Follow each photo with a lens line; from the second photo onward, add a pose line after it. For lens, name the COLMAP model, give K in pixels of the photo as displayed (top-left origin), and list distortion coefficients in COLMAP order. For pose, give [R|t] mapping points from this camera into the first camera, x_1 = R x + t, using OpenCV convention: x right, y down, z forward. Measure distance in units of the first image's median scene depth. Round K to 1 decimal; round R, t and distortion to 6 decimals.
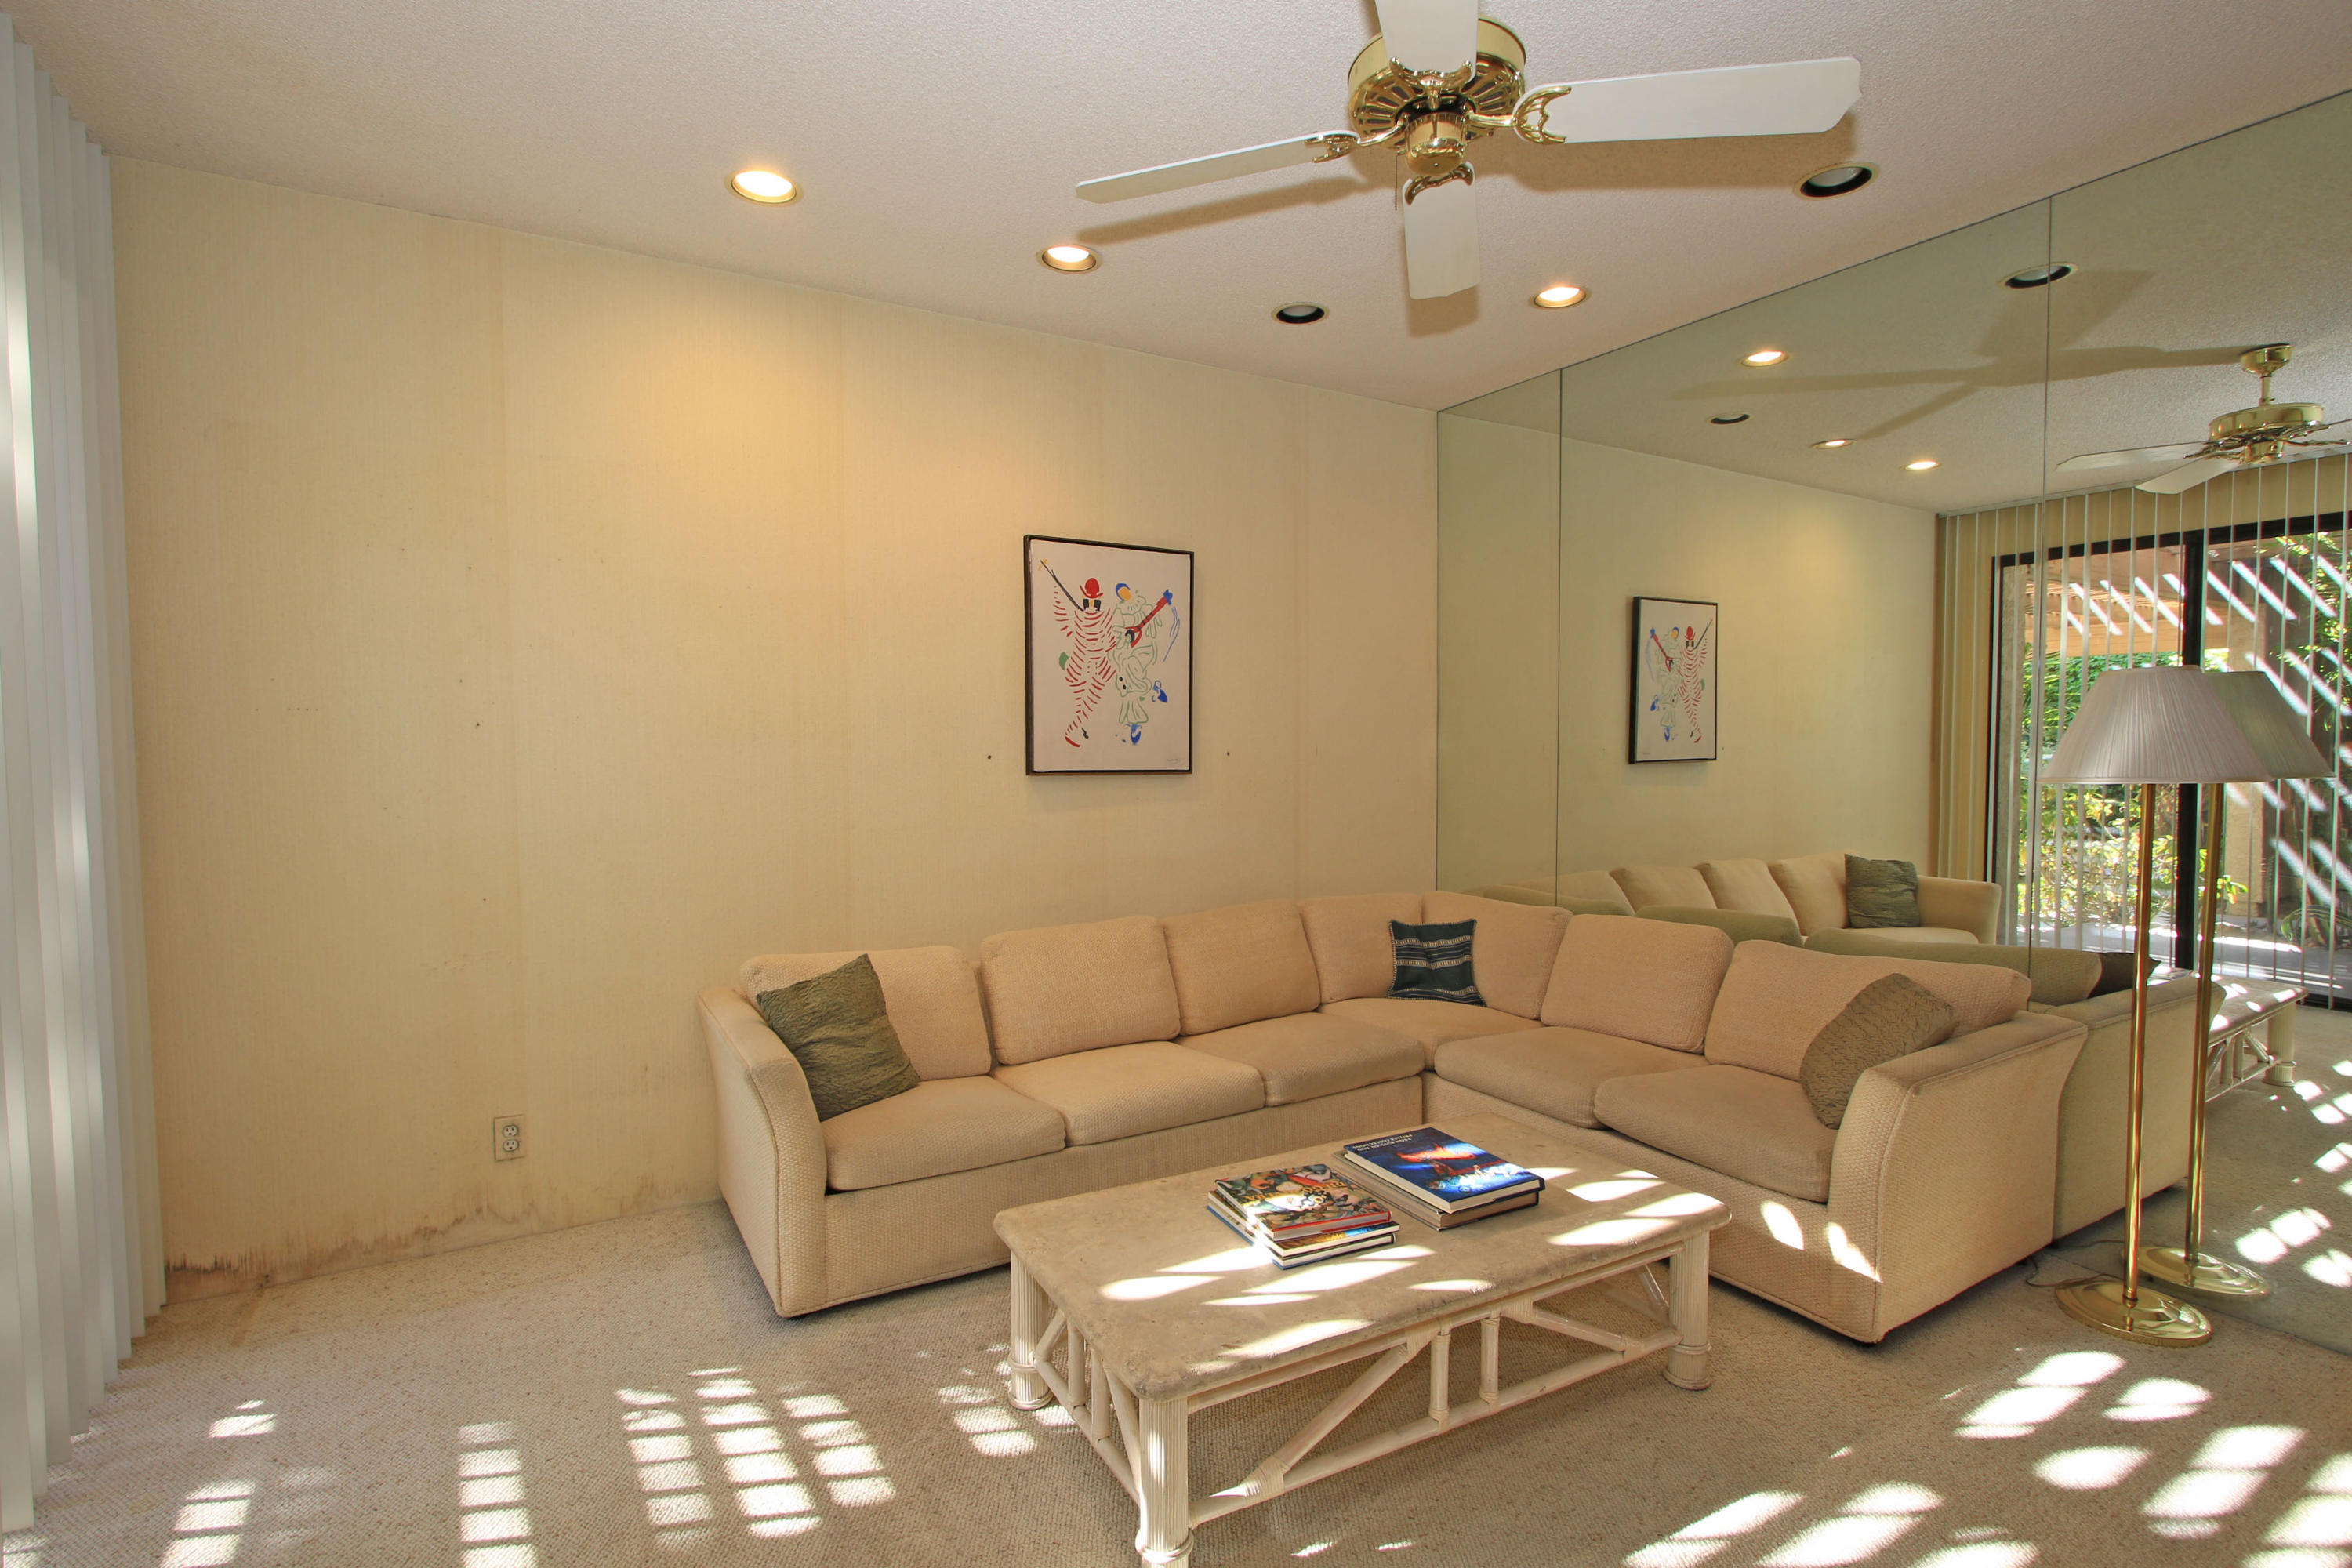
lens RADIAL K [[1139.0, 0, 1157.7], [0, 1139.0, 792.3], [0, 0, 1]] dist [-0.013167, 0.000956]
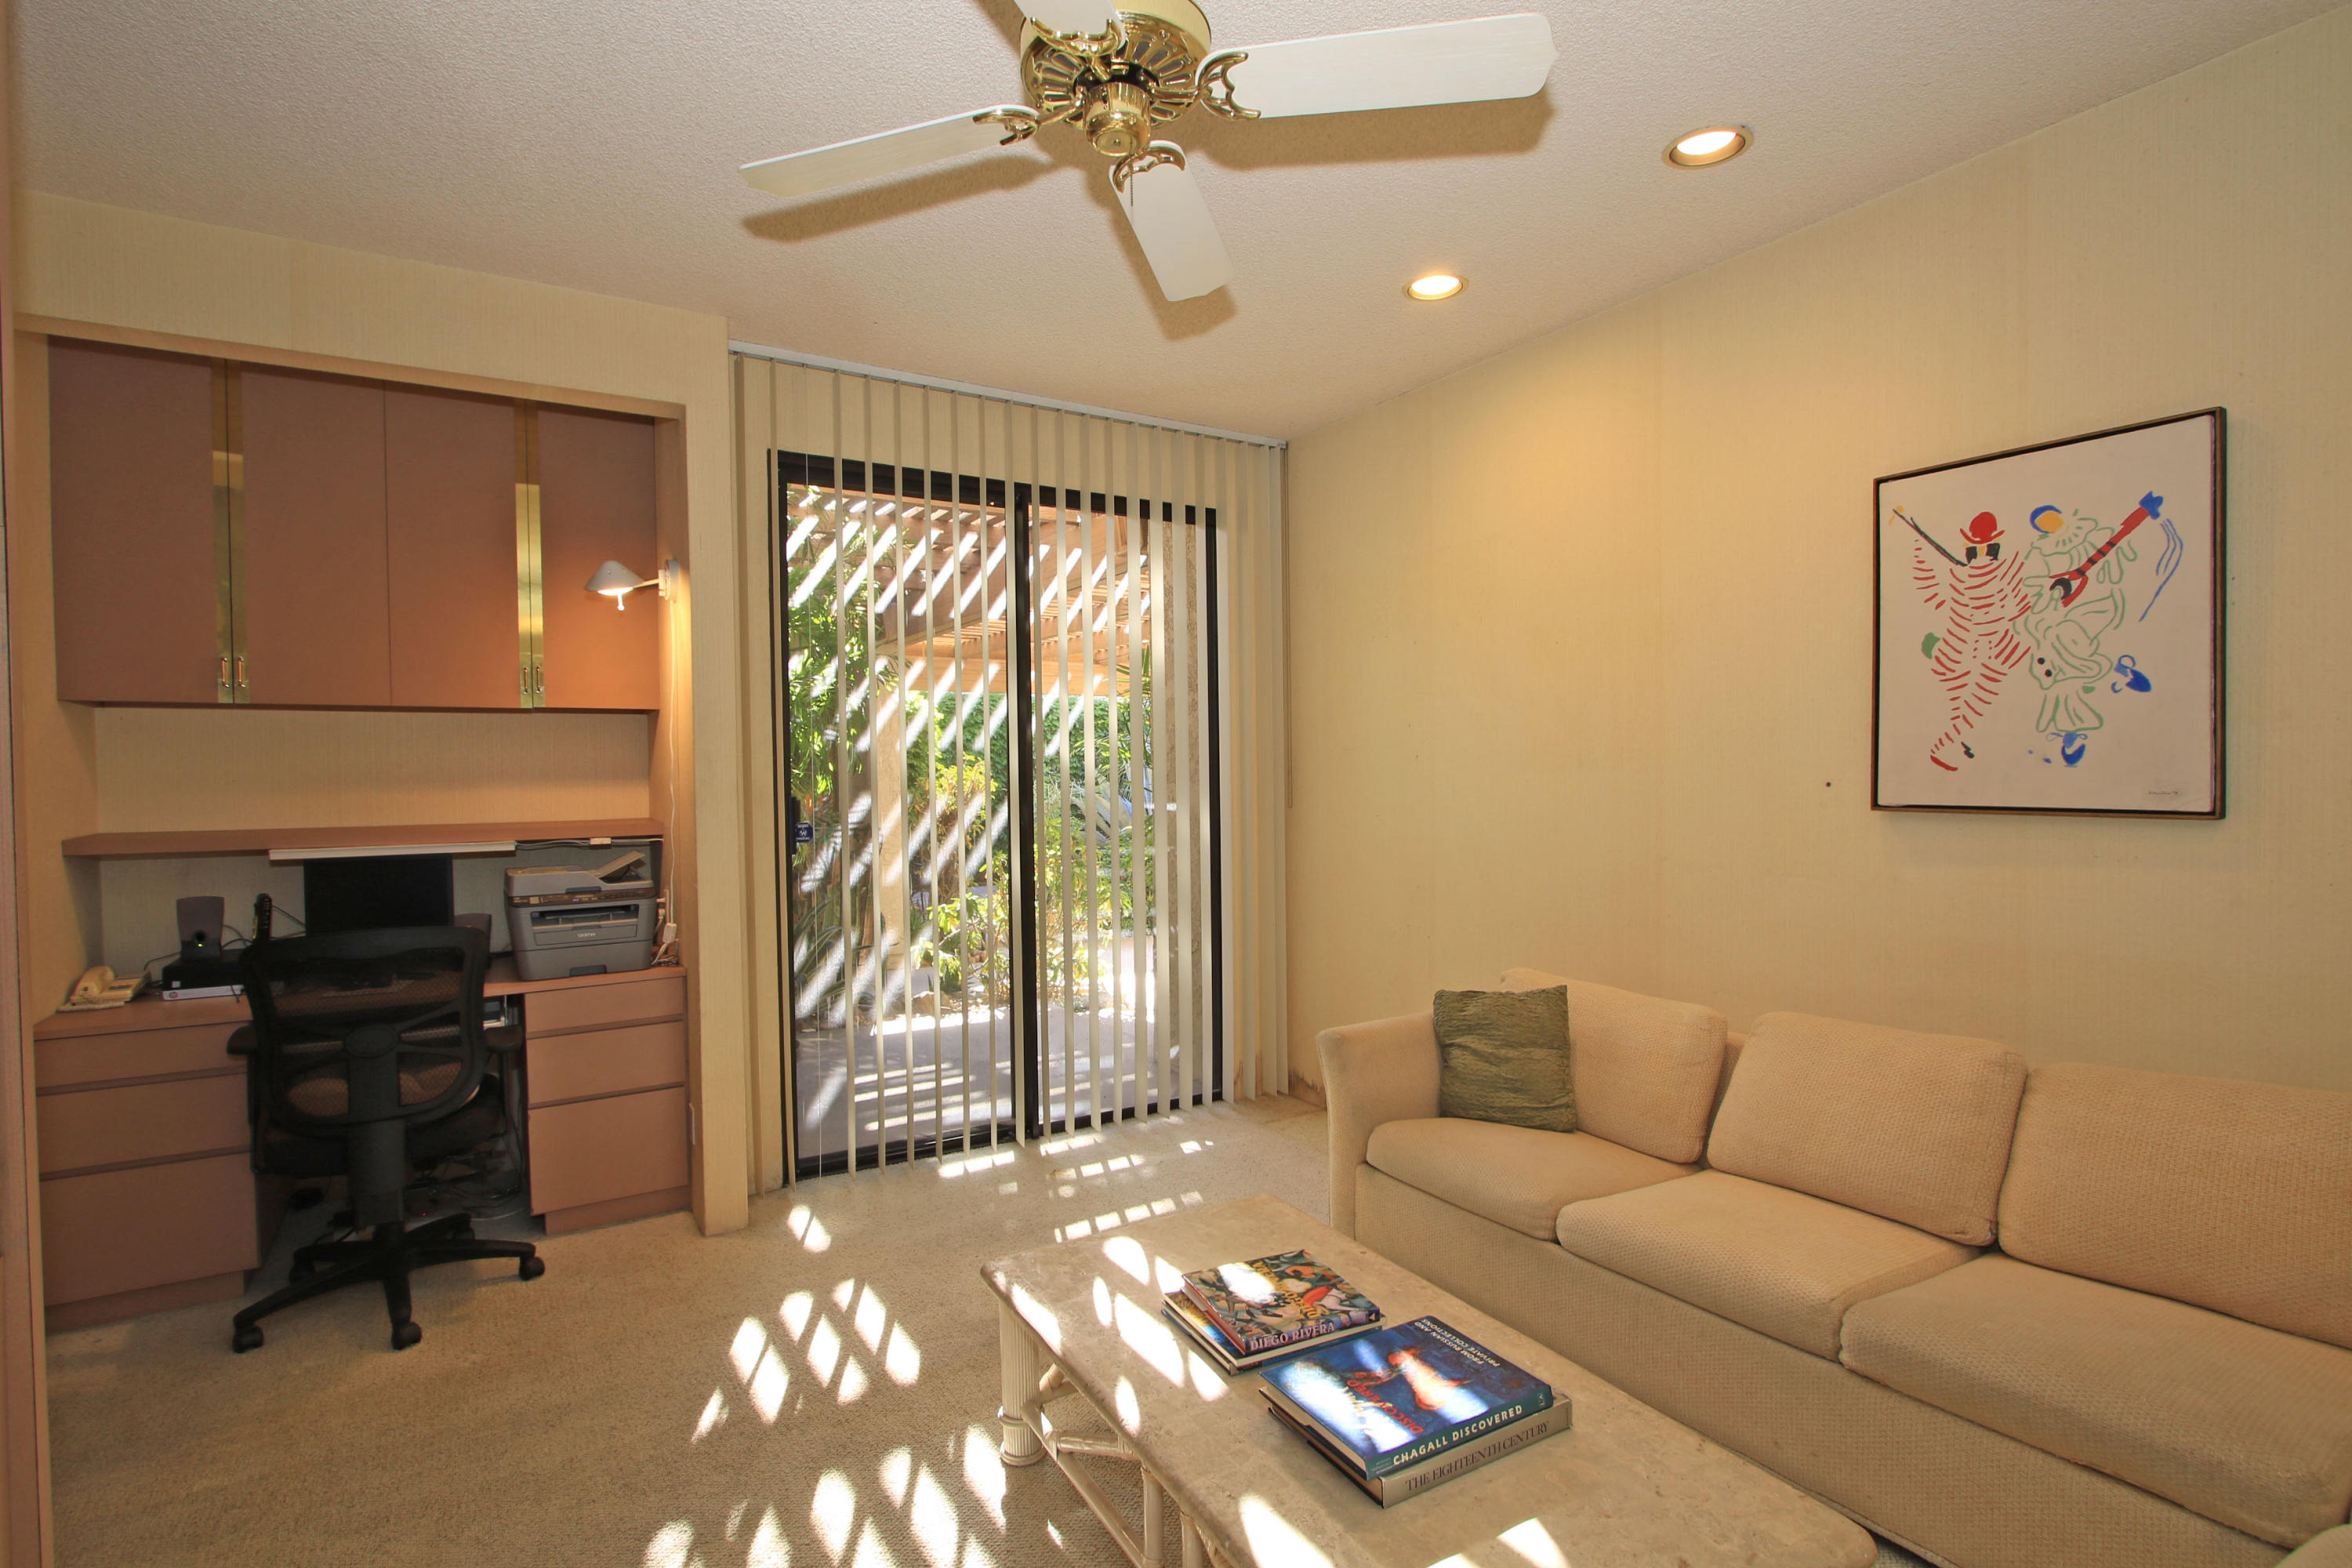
lens RADIAL K [[1139.0, 0, 1160.1], [0, 1139.0, 780.4], [0, 0, 1]] dist [-0.013167, 0.000956]
pose [[0.008744, 0.009076, -0.999921, 0.593707], [-0.030660, 0.999491, 0.008804, -0.026000], [0.999492, 0.030581, 0.009017, 0.532062]]
